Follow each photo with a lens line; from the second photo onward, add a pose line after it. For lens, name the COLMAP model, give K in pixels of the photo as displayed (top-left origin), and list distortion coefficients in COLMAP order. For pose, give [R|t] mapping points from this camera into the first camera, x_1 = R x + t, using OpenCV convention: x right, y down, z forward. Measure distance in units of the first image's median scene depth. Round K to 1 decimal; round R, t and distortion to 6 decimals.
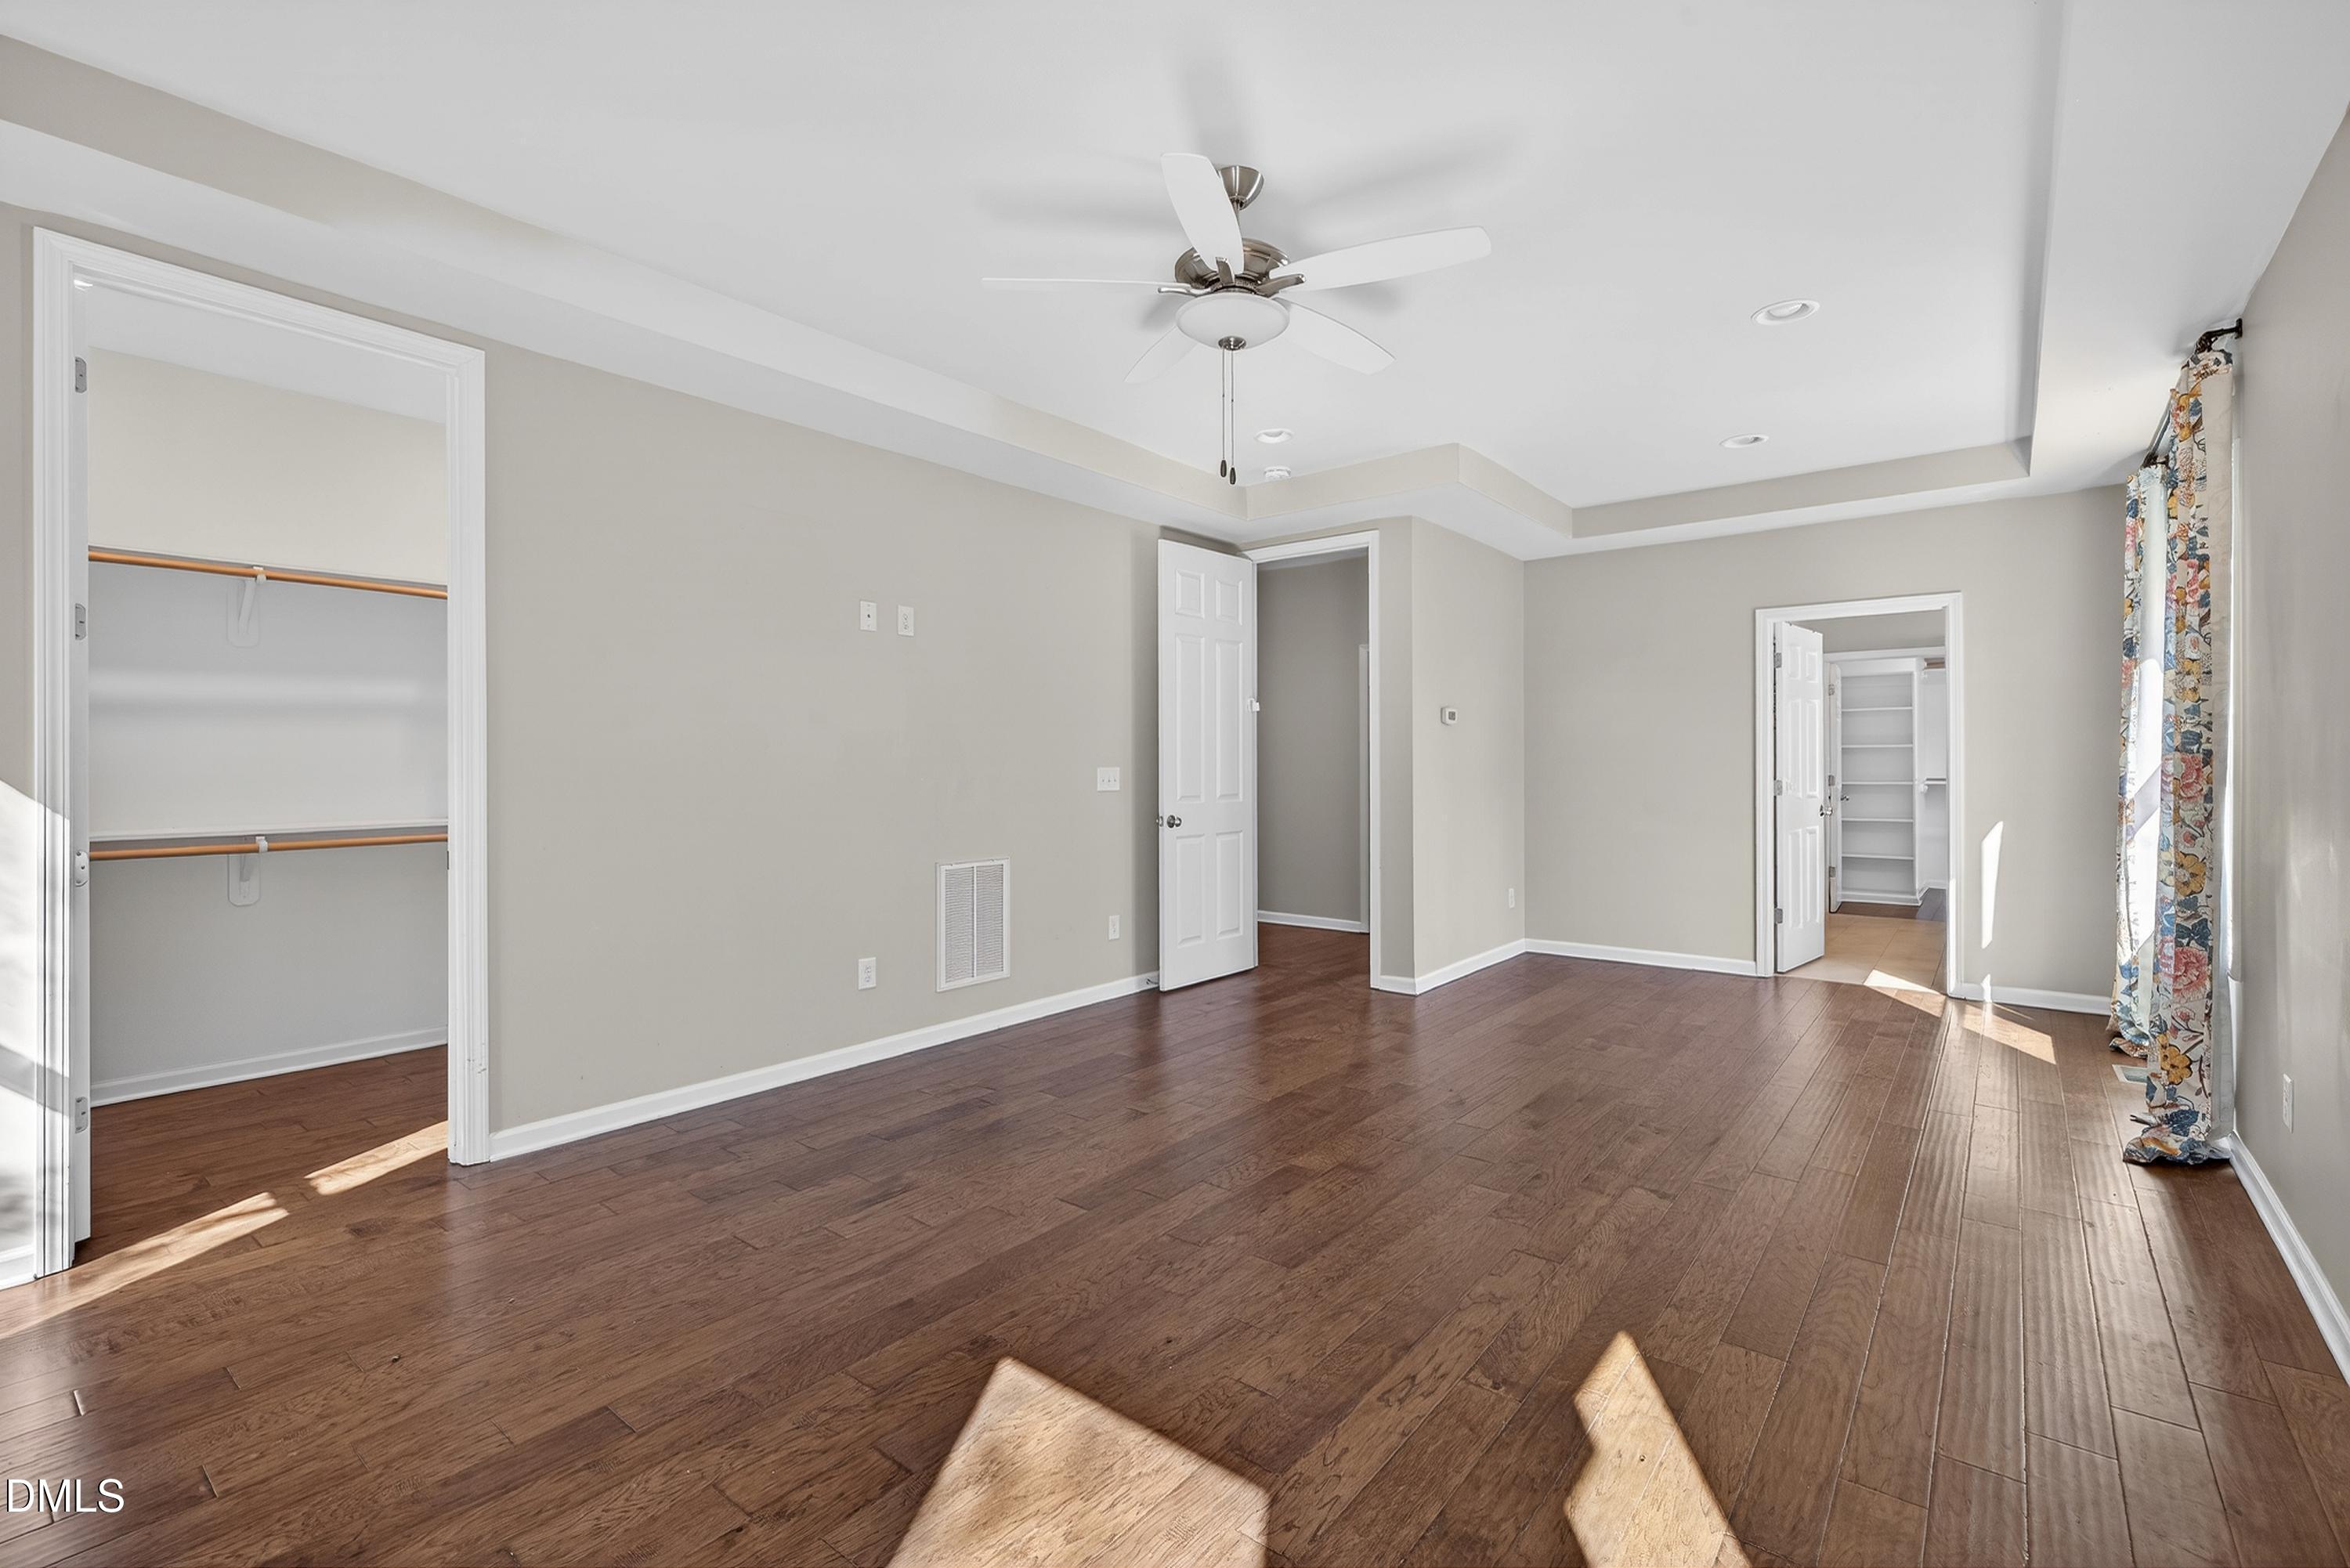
lens RADIAL K [[1038.4, 0, 1175.0], [0, 1038.4, 784.0], [0, 0, 1]] dist [-0.000166, -0.000226]
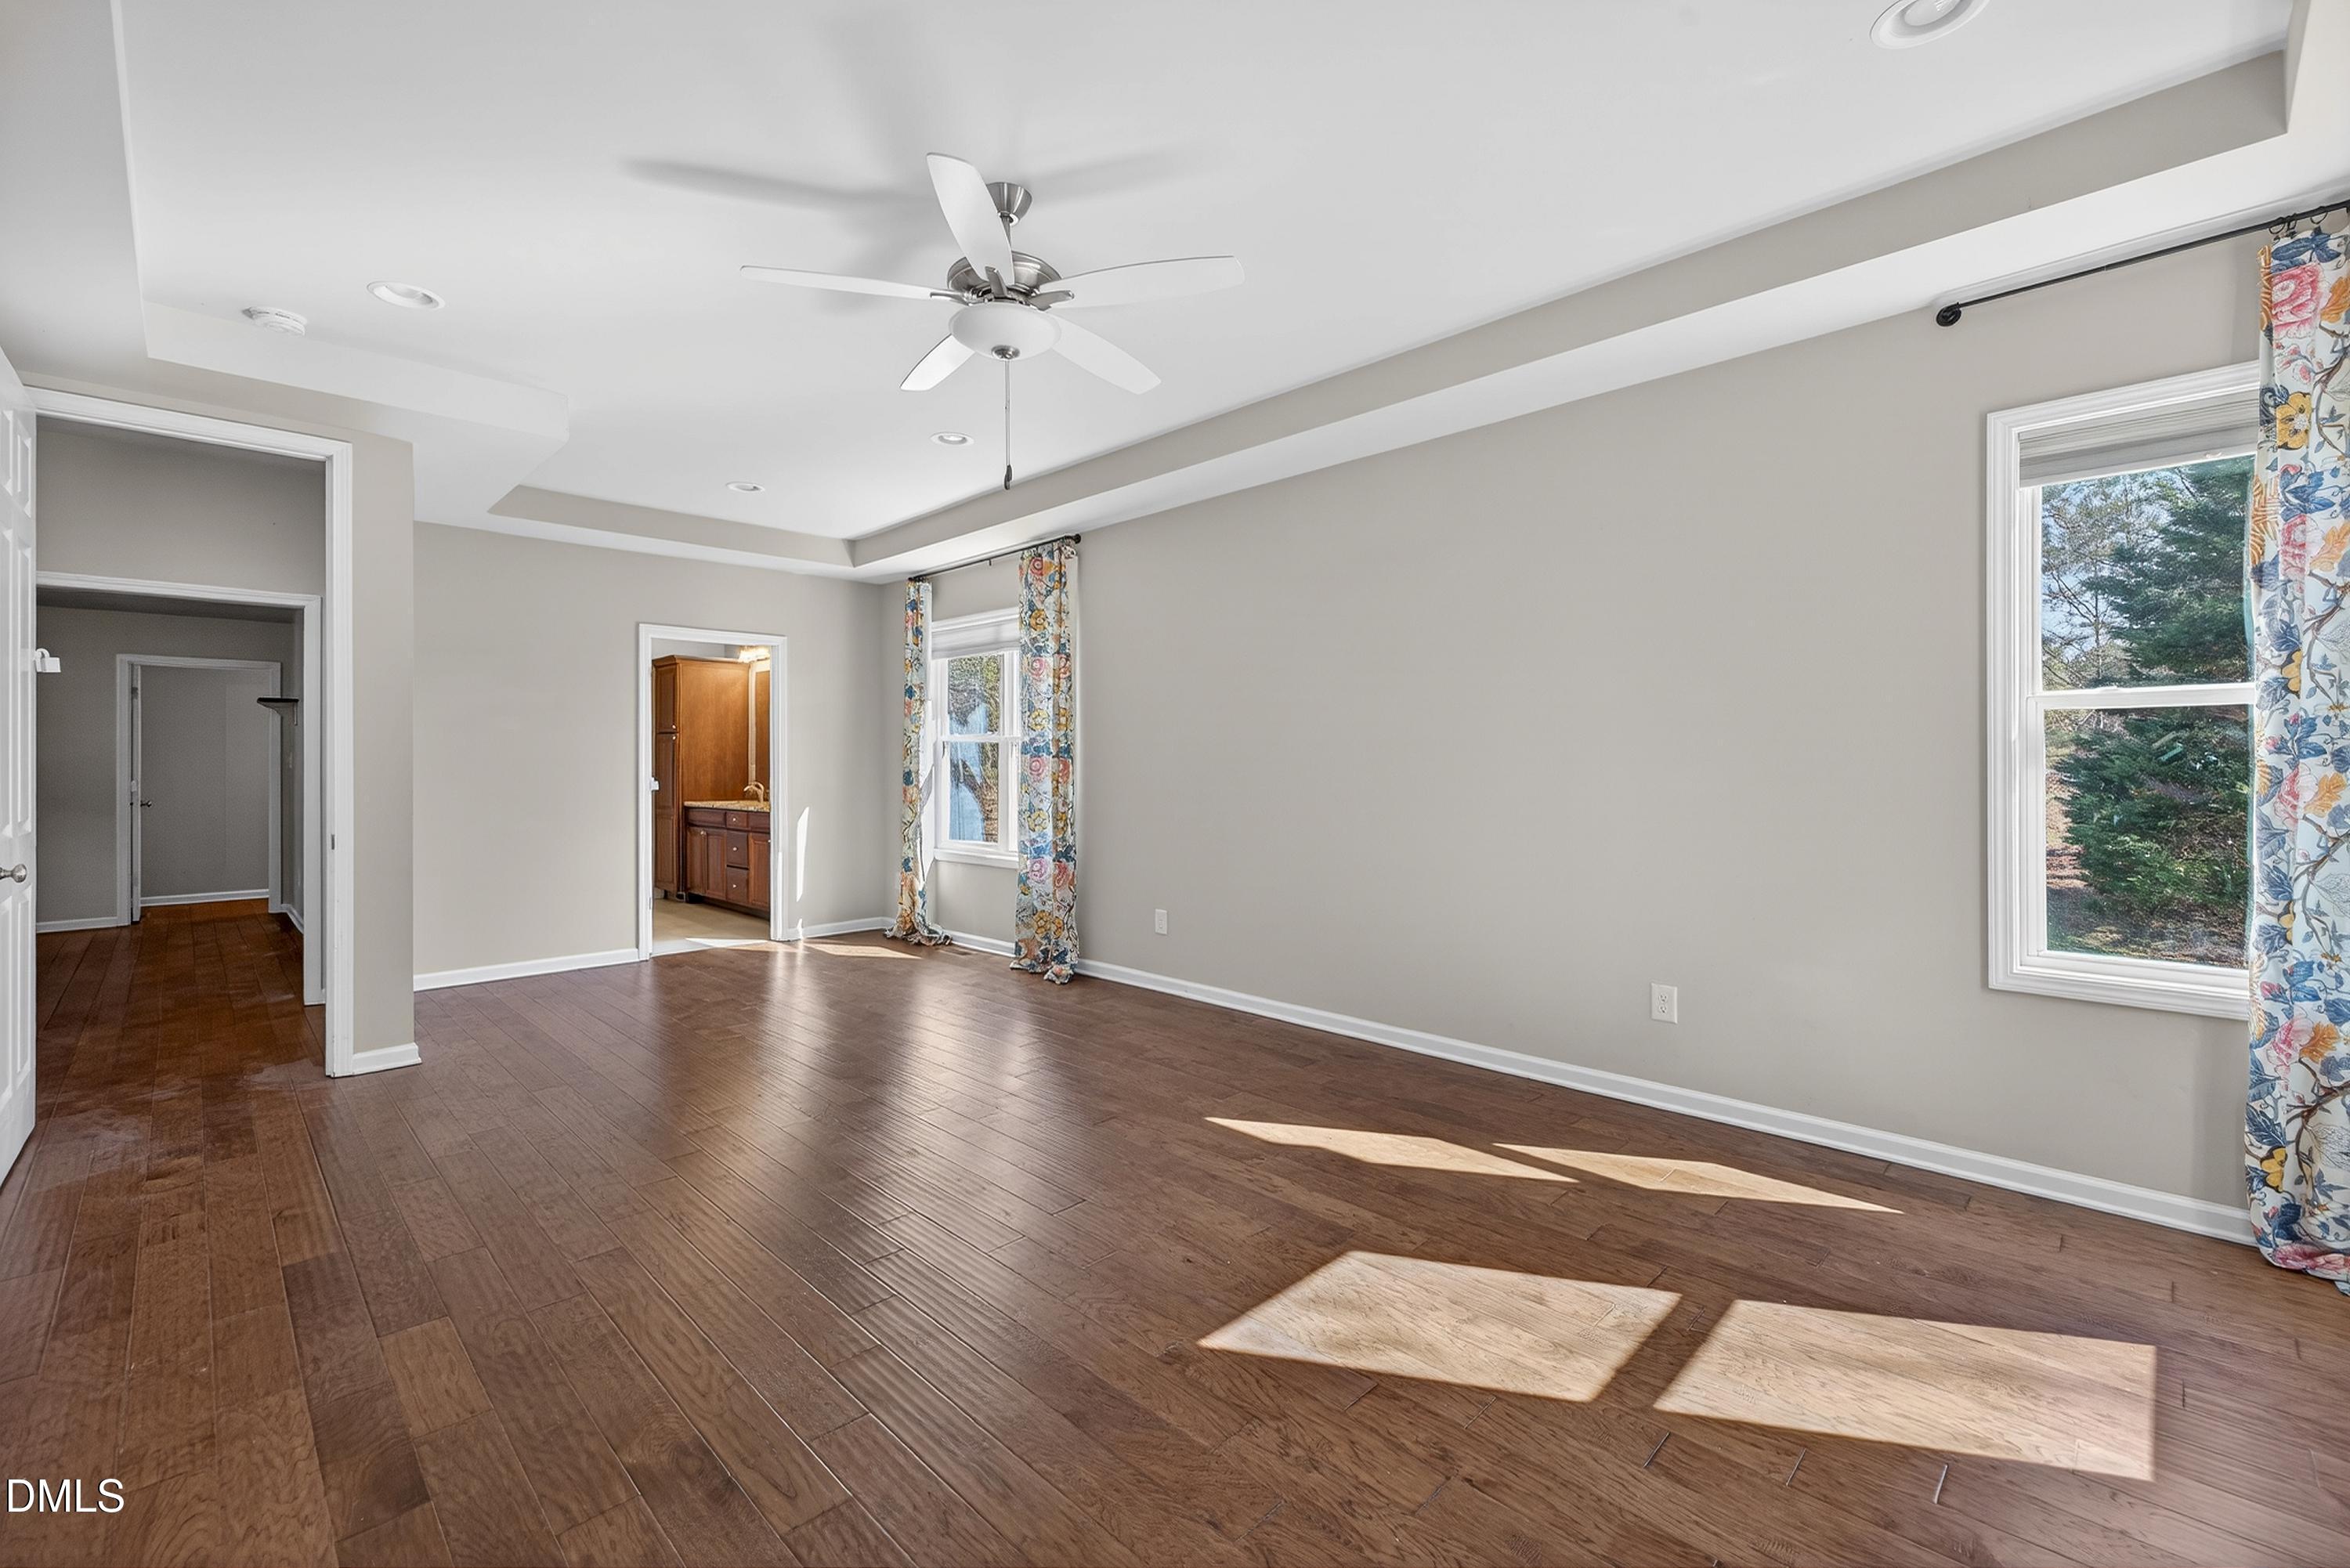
lens RADIAL K [[987.1, 0, 1174.6], [0, 987.1, 774.4], [0, 0, 1]] dist [0.000157, -0.000141]
pose [[0.104419, -0.003491, 0.994527, -0.969794], [0.018390, 0.999830, 0.001579, -0.002076], [-0.994363, 0.018125, 0.104465, 0.793322]]
